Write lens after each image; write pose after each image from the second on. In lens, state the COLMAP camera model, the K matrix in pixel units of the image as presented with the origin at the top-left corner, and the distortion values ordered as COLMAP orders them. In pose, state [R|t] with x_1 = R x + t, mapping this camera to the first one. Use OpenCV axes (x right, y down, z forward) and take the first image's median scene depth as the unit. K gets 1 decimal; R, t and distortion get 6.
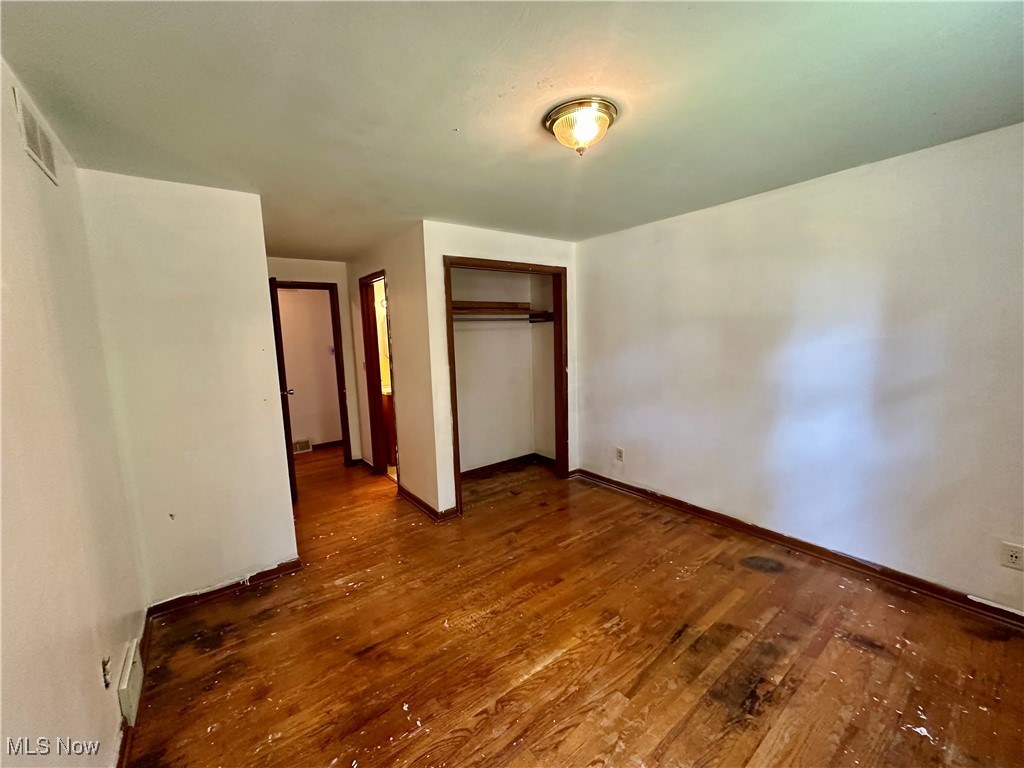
lens RADIAL K [[410.2, 0, 507.5], [0, 410.2, 382.7], [0, 0, 1]] dist [-0.002465, 0.000513]
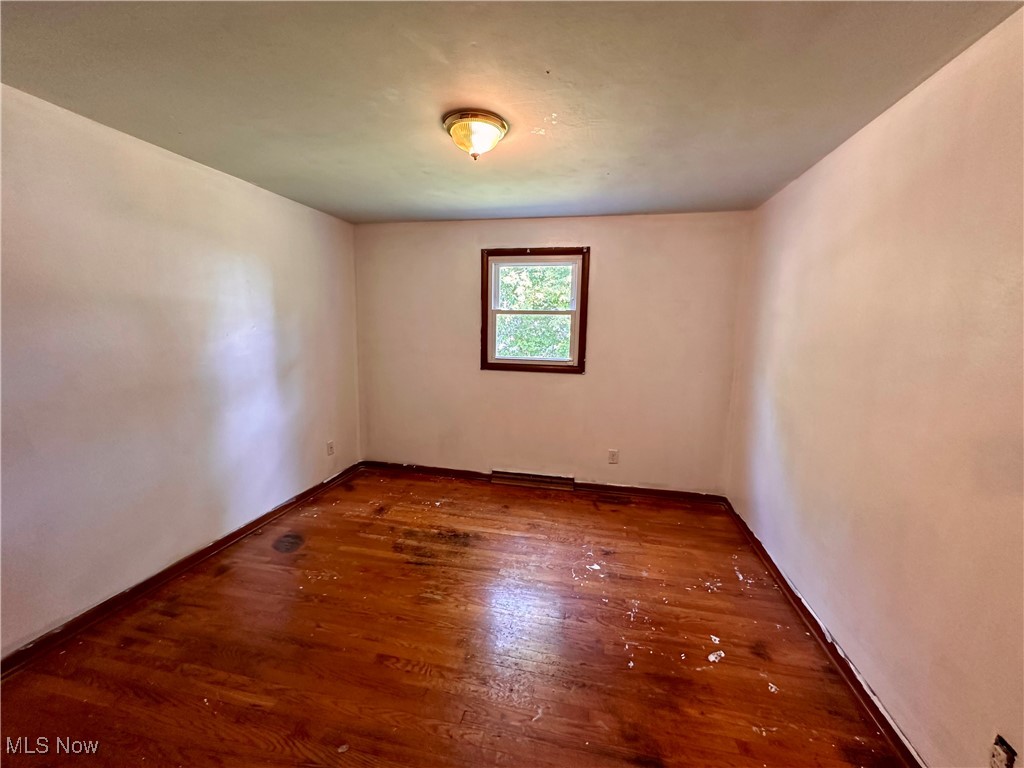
lens RADIAL K [[410.2, 0, 513.3], [0, 410.2, 385.9], [0, 0, 1]] dist [-0.002465, 0.000513]
pose [[-0.658937, -0.090212, 0.746769, -0.541758], [0.092069, 0.975644, 0.199102, -0.115146], [-0.746542, 0.199950, -0.634583, 1.222466]]
